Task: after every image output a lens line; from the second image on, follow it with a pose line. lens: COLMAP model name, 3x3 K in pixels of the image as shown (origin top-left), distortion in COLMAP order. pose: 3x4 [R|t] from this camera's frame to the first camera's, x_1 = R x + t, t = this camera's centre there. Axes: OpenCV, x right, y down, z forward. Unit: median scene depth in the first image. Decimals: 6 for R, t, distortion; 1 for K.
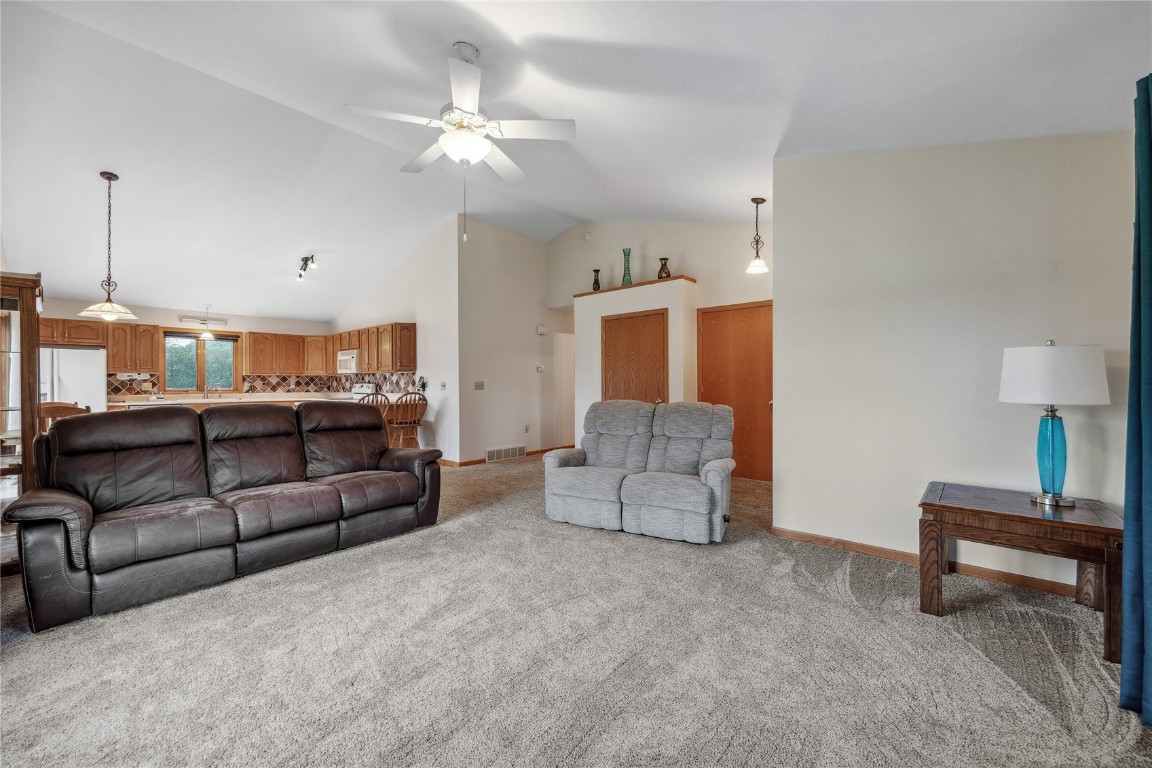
lens RADIAL K [[451.4, 0, 571.5], [0, 451.4, 384.7], [0, 0, 1]] dist [-0.003094, 0.000292]
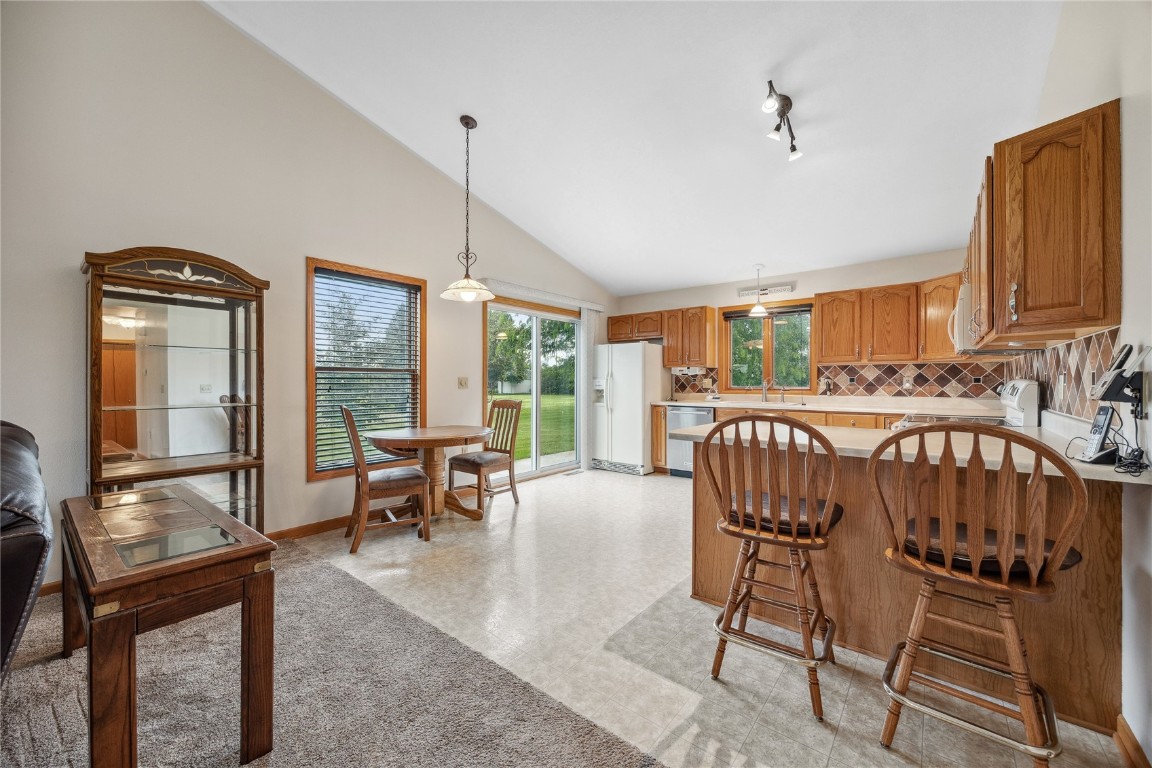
lens RADIAL K [[451.4, 0, 572.0], [0, 451.4, 381.6], [0, 0, 1]] dist [-0.003094, 0.000292]
pose [[0.029462, 0.003634, -0.999559, -0.118606], [-0.001728, 0.999992, 0.003585, -0.001430], [0.999564, 0.001621, 0.029468, 0.640260]]
